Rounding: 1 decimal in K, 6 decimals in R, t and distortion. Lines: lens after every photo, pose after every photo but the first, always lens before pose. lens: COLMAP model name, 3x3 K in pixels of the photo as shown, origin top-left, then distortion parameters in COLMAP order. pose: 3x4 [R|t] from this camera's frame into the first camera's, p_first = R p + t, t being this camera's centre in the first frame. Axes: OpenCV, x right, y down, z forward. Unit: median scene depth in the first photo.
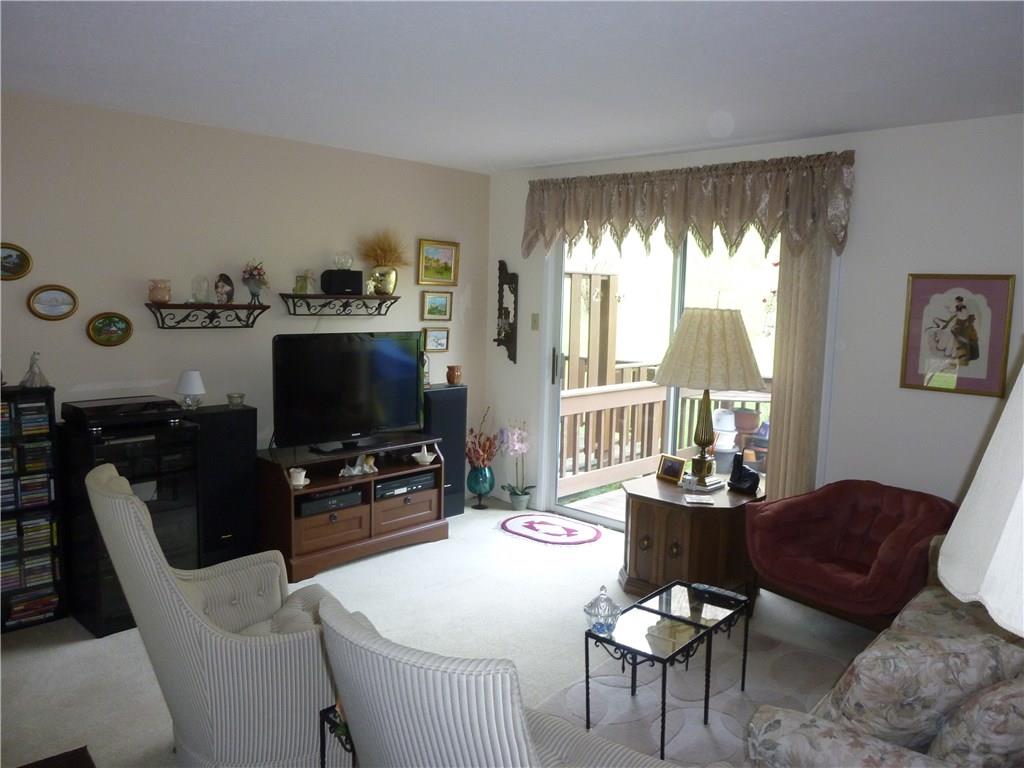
lens RADIAL K [[764.0, 0, 509.5], [0, 764.0, 386.9], [0, 0, 1]] dist [-0.001863, 0.000966]
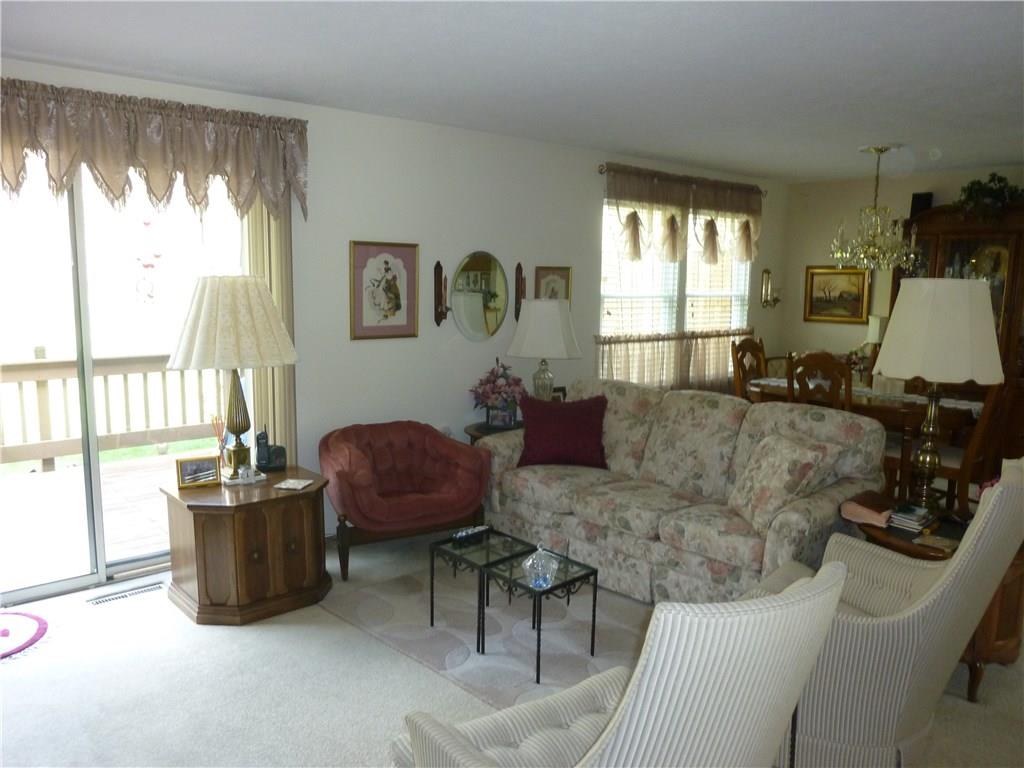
lens RADIAL K [[764.0, 0, 509.9], [0, 764.0, 380.1], [0, 0, 1]] dist [-0.001863, 0.000966]
pose [[0.108271, -0.193849, 0.975038, -0.617053], [0.095106, 0.978325, 0.183942, -0.135417], [-0.989562, 0.072816, 0.124360, 0.654106]]
